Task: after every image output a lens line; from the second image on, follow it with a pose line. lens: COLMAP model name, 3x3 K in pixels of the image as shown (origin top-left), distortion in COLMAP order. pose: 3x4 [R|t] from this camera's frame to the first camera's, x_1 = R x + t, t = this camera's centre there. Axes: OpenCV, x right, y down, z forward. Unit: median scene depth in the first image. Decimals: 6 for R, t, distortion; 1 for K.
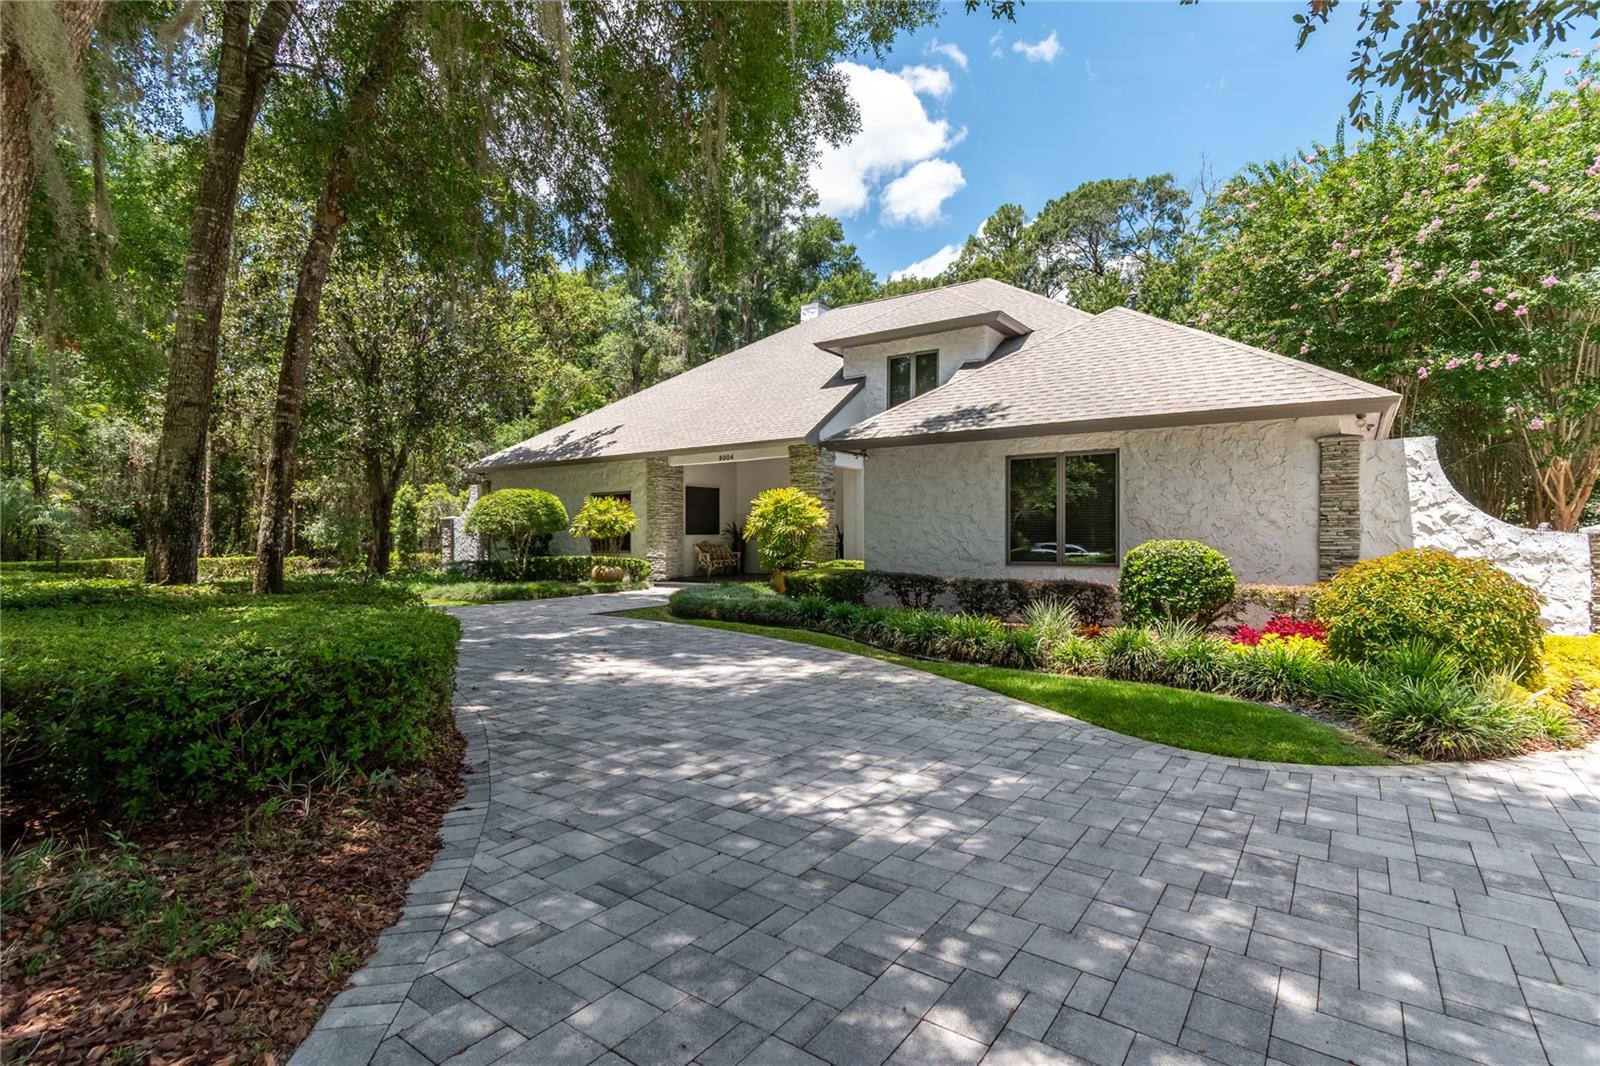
lens RADIAL K [[764.5, 0, 802.6], [0, 764.5, 525.9], [0, 0, 1]] dist [-0.002763, -0.000602]
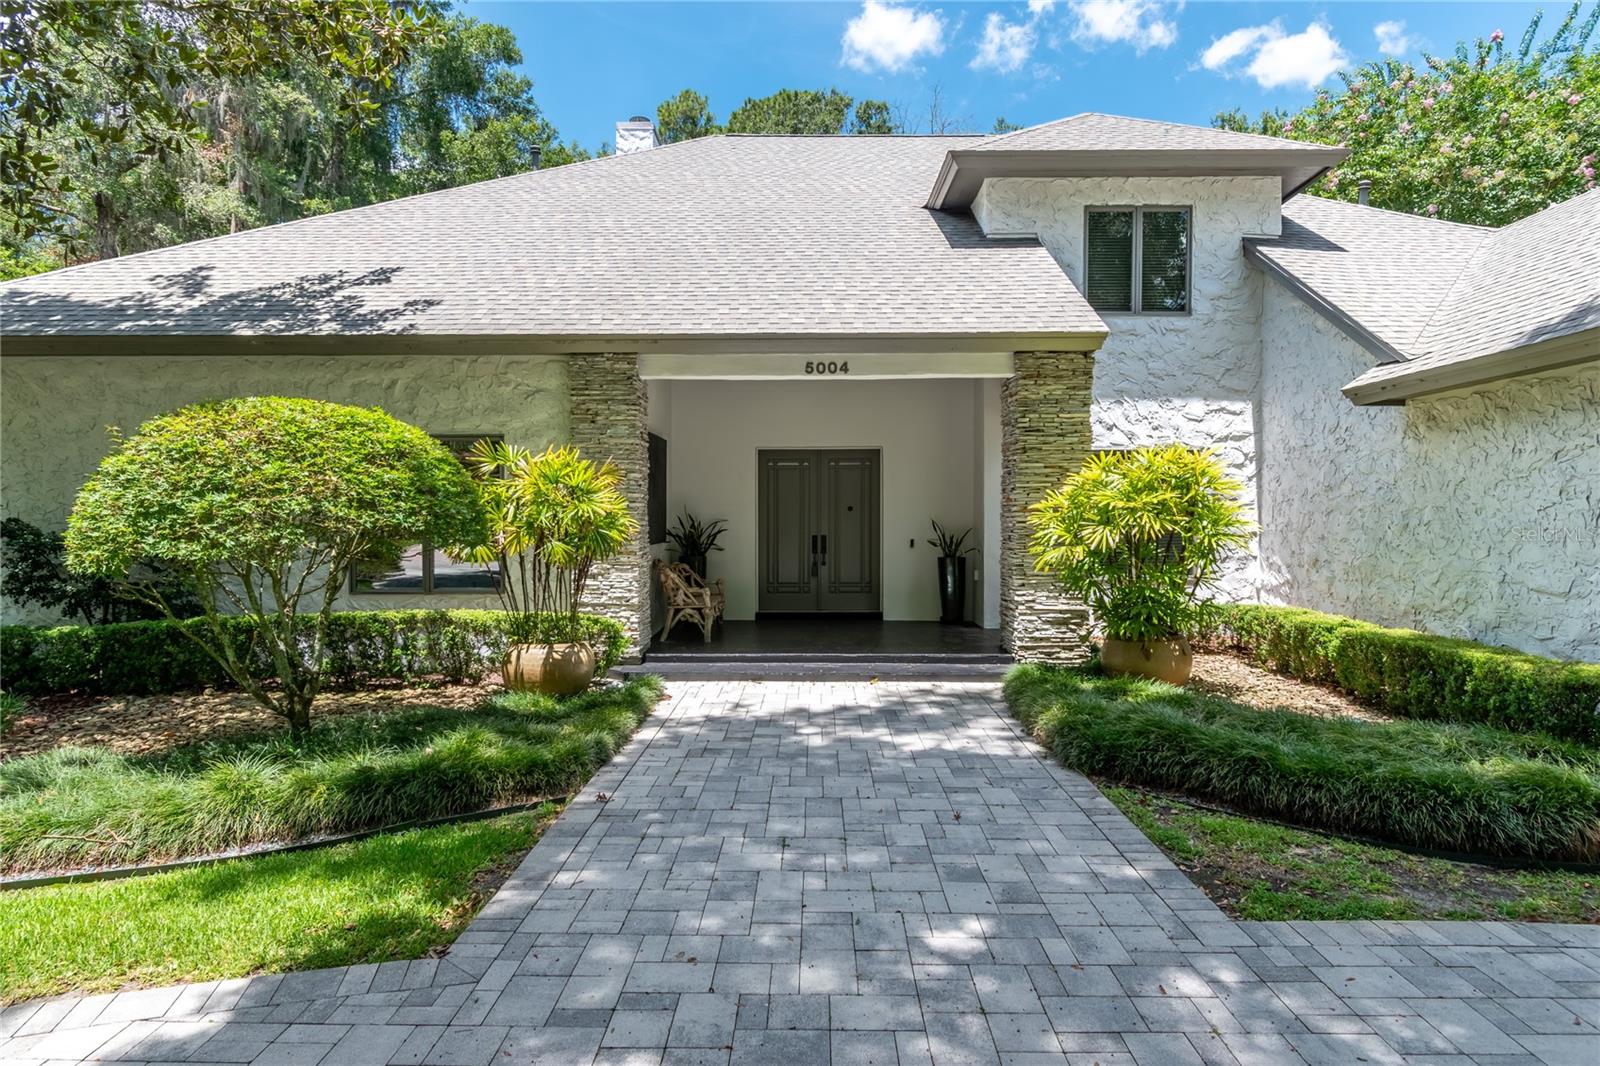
lens RADIAL K [[875.6, 0, 808.1], [0, 875.6, 533.0], [0, 0, 1]] dist [0.001404, -0.002951]
pose [[0.821510, -0.005886, 0.570163, -0.284374], [-0.009113, 0.999683, 0.023449, -0.005867], [-0.570121, -0.024460, 0.821197, 0.439821]]
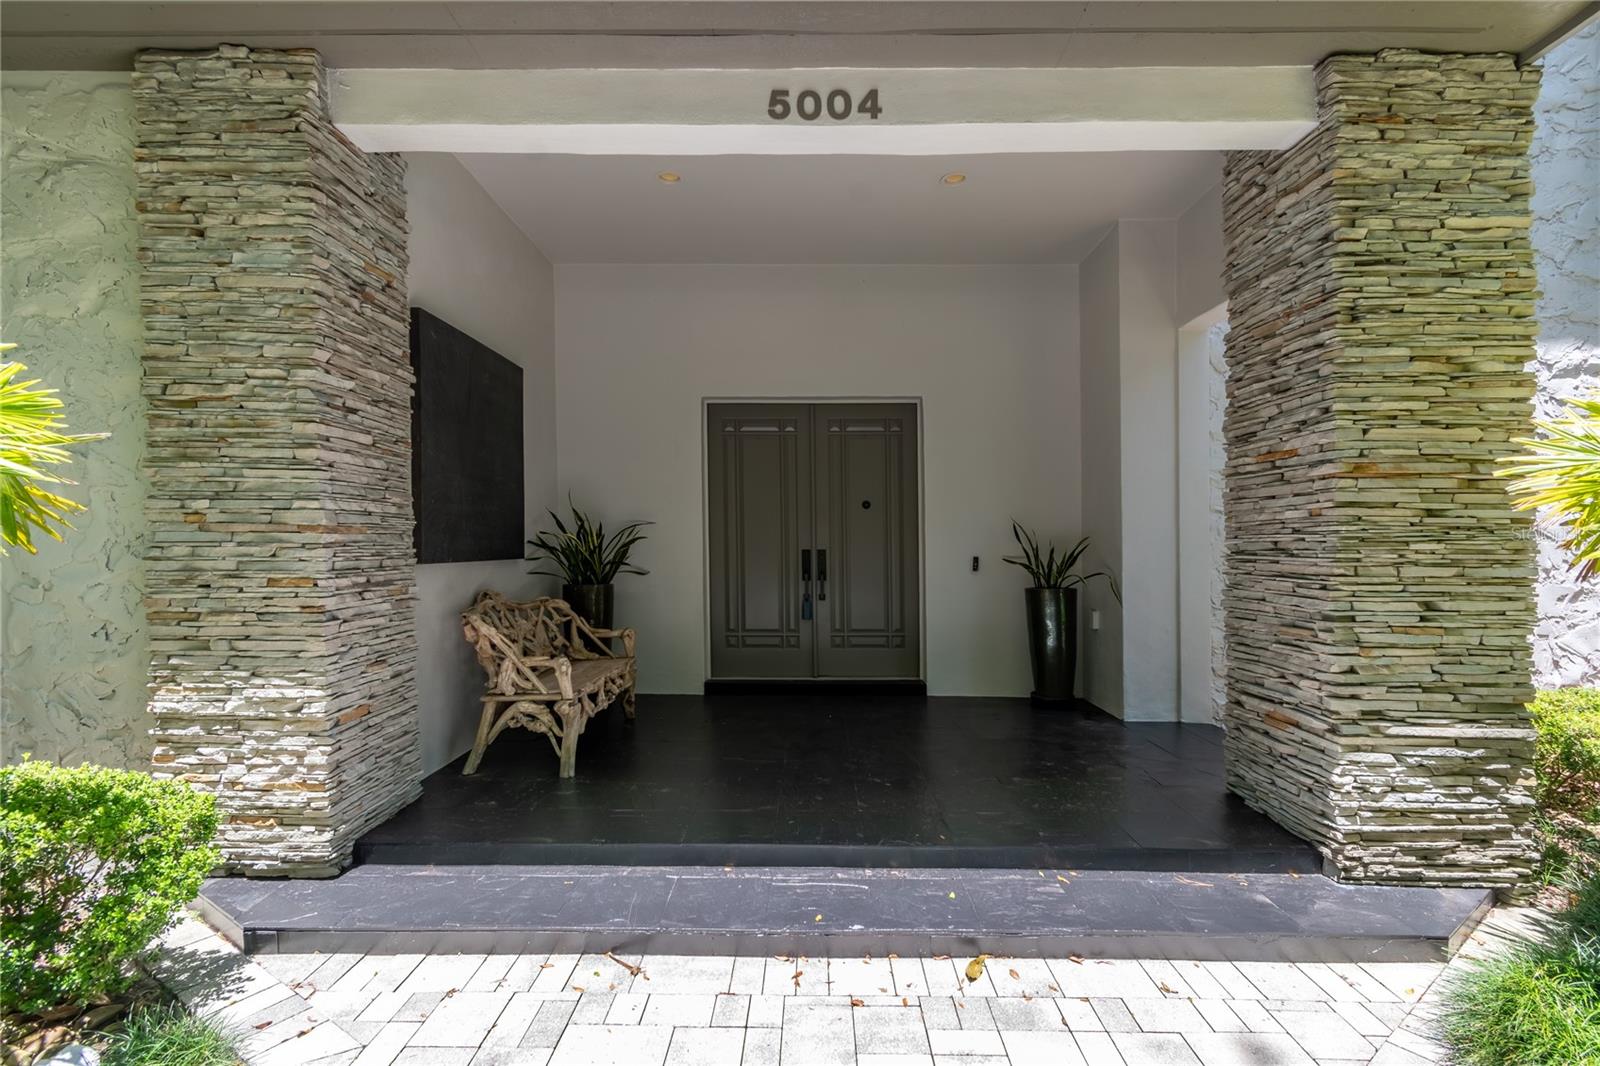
lens RADIAL K [[729.2, 0, 827.3], [0, 729.2, 581.0], [0, 0, 1]] dist [0.000457, -0.000772]
pose [[0.807572, -0.020266, 0.589421, -0.141841], [-0.013810, 0.998486, 0.053253, 0.004071], [-0.589607, -0.051146, 0.806069, 0.636850]]
